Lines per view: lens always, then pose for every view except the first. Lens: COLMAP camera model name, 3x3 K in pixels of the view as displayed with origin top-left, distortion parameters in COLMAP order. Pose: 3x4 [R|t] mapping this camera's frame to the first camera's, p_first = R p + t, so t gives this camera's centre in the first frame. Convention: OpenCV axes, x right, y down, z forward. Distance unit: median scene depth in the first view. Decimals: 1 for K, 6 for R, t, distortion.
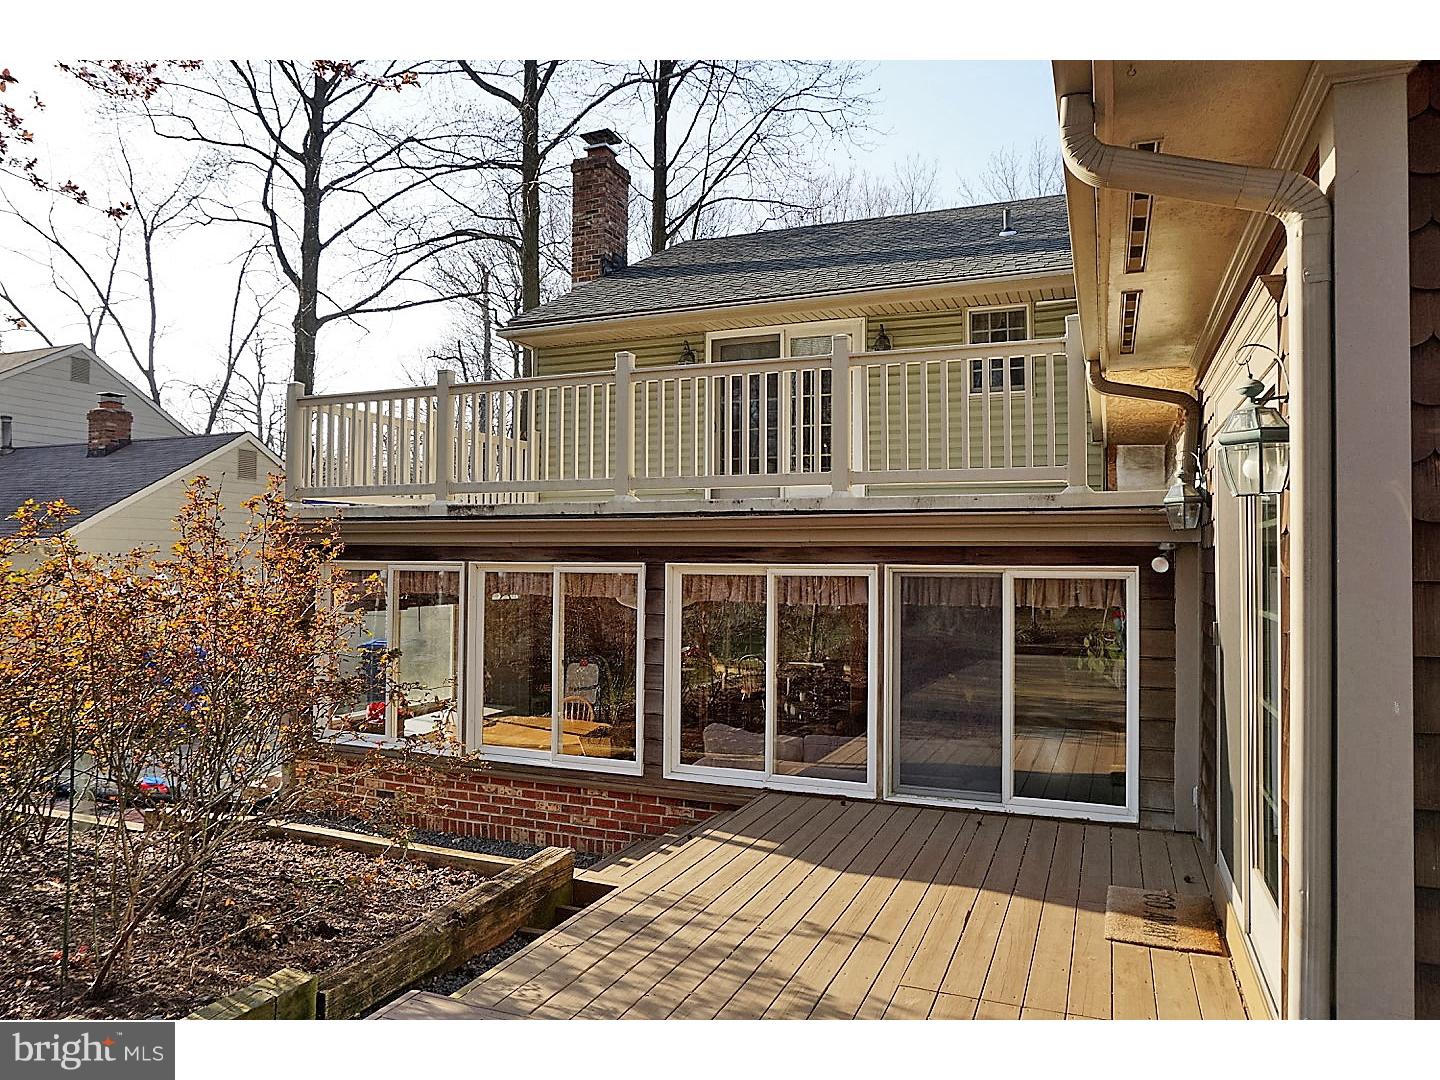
lens RADIAL K [[967.6, 0, 716.5], [0, 967.6, 541.6], [0, 0, 1]] dist [-0.044274, 0.027829]
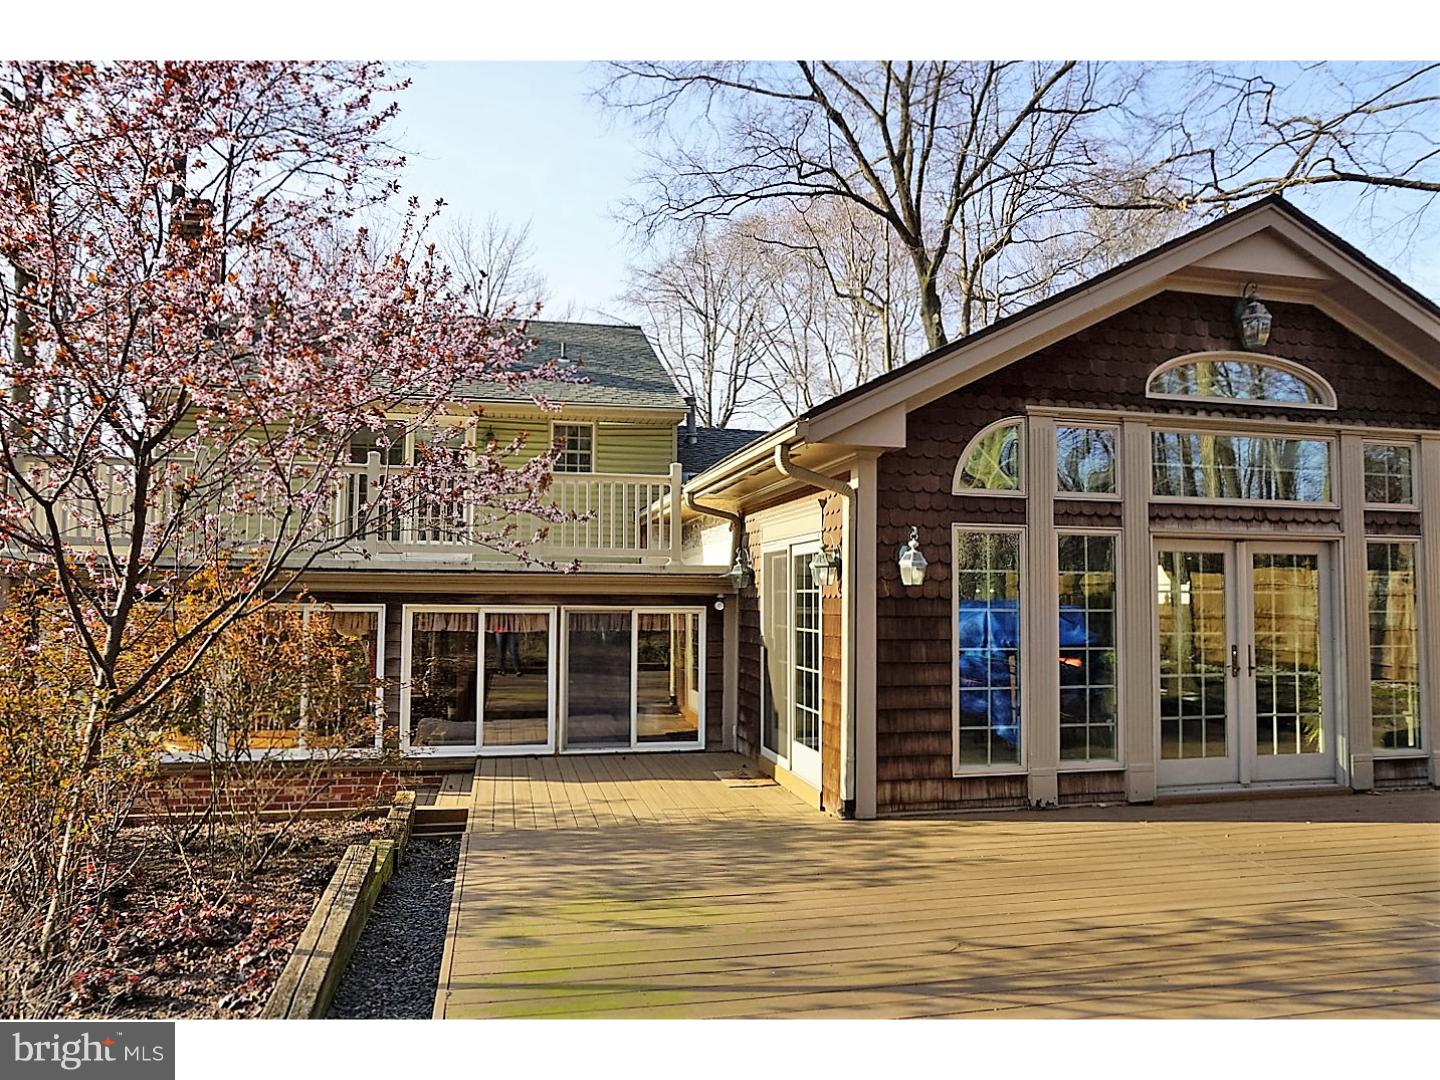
lens RADIAL K [[967.6, 0, 716.5], [0, 967.6, 541.6], [0, 0, 1]] dist [-0.044274, 0.027829]
pose [[0.822742, 0.032210, 0.567502, -0.515004], [-0.015700, 0.999300, -0.033957, -0.031146], [-0.568198, 0.019028, 0.822672, -0.452763]]
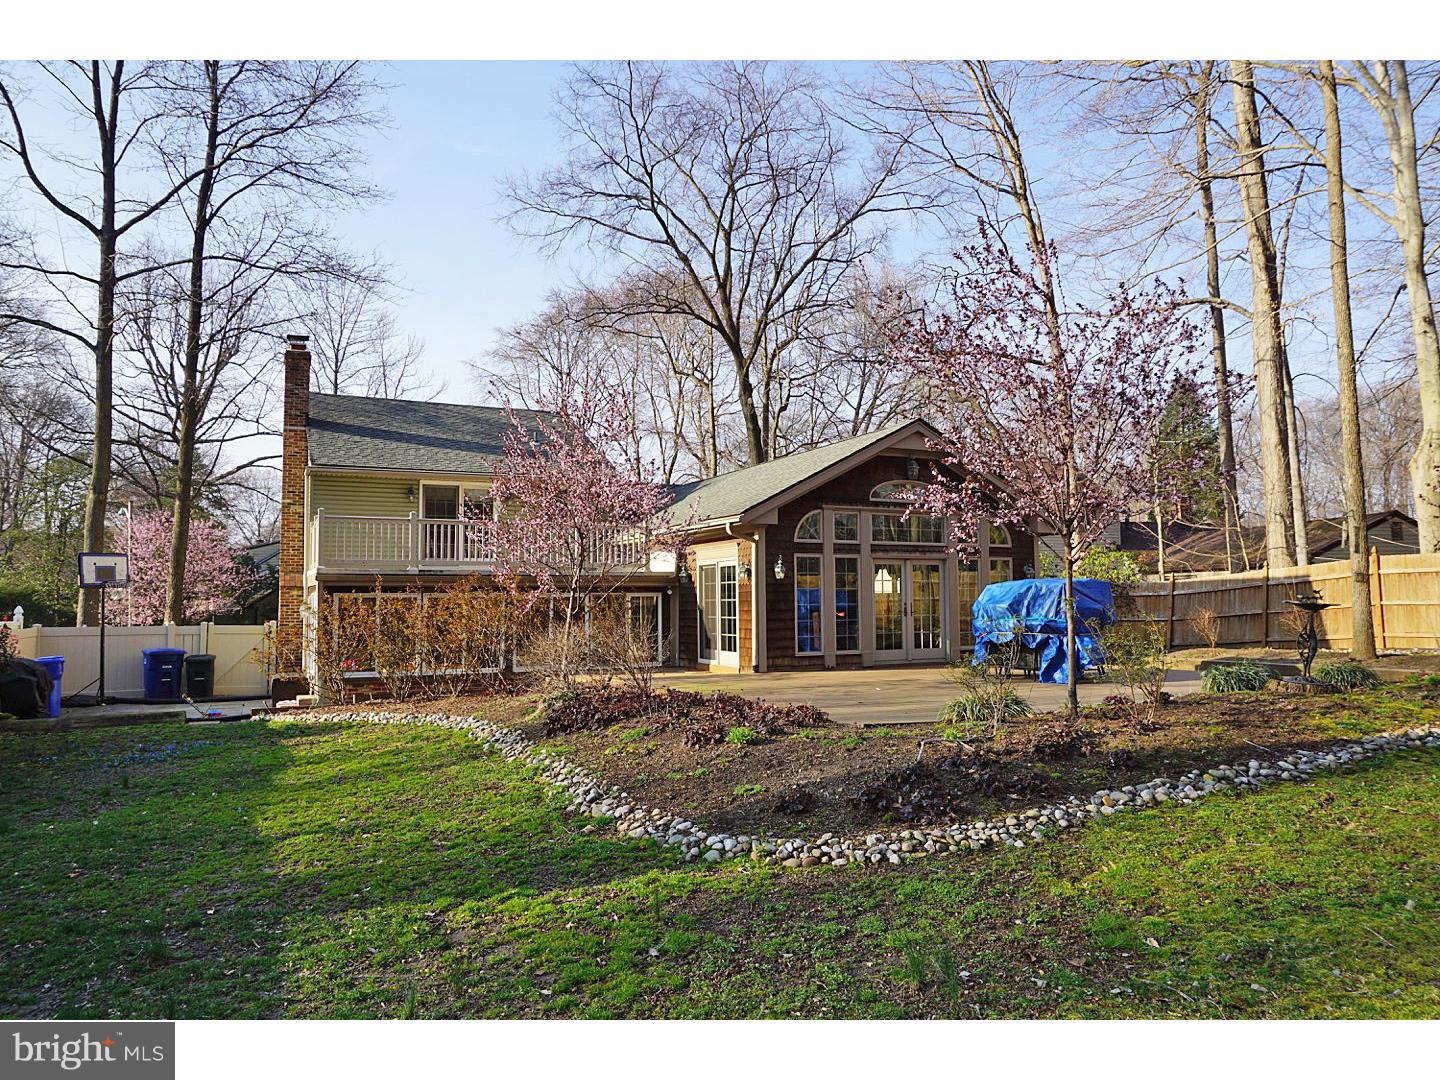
lens RADIAL K [[967.6, 0, 716.5], [0, 967.6, 541.6], [0, 0, 1]] dist [-0.044274, 0.027829]
pose [[0.672775, 0.034927, 0.739023, -1.815883], [-0.005390, 0.999090, -0.042312, -0.011206], [-0.739828, 0.024483, 0.672351, -1.359206]]
